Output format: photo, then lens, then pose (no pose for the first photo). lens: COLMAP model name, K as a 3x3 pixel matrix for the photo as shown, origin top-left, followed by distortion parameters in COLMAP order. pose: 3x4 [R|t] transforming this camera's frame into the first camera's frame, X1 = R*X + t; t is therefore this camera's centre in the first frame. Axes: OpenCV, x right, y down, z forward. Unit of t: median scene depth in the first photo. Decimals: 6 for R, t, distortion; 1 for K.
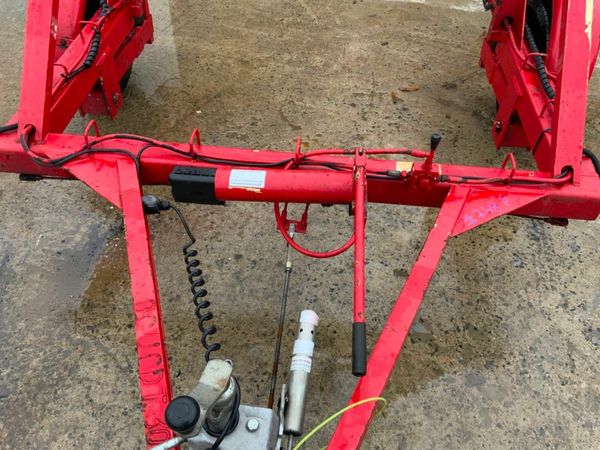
lens RADIAL K [[494.3, 0, 299.2], [0, 494.3, 228.0], [0, 0, 1]] dist [0.101869, -0.192597]
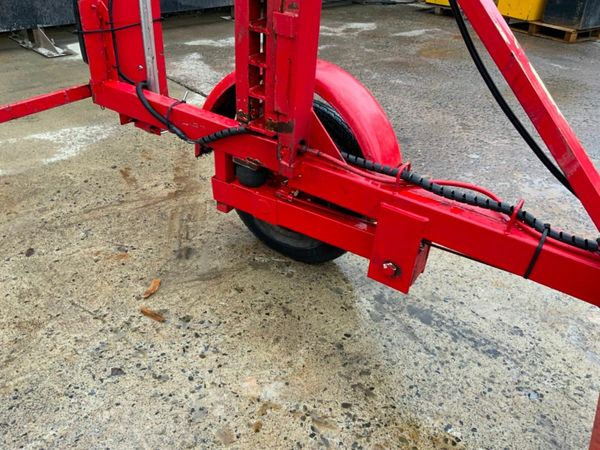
lens RADIAL K [[494.3, 0, 299.2], [0, 494.3, 228.0], [0, 0, 1]] dist [0.101869, -0.192597]
pose [[0.483375, -0.486687, 0.727657, -0.160988], [0.609051, 0.784030, 0.119806, -0.426558], [-0.628813, 0.385269, 0.675398, 0.595365]]
